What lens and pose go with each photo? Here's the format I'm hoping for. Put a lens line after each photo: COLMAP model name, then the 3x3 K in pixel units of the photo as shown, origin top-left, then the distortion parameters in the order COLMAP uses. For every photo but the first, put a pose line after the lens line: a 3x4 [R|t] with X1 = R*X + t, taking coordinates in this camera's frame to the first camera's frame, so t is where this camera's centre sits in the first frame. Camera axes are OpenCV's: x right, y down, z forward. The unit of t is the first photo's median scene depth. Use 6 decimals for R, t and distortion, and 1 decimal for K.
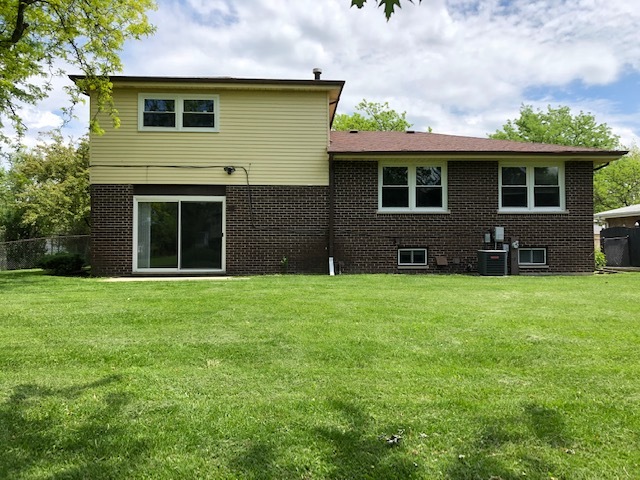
lens RADIAL K [[514.4, 0, 321.9], [0, 514.4, 239.9], [0, 0, 1]] dist [0.027316, 0.000287]
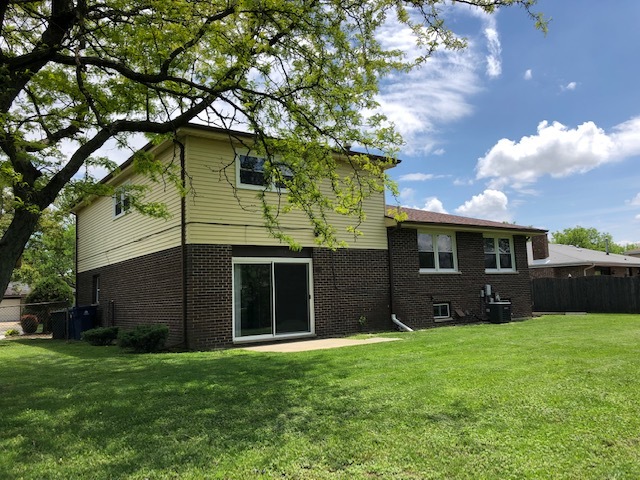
lens RADIAL K [[514.4, 0, 321.9], [0, 514.4, 239.9], [0, 0, 1]] dist [0.027316, 0.000287]
pose [[0.850620, 0.028621, 0.525002, -0.693194], [0.034552, 0.993316, -0.110134, -0.008754], [-0.524645, 0.111822, 0.843945, 0.138209]]
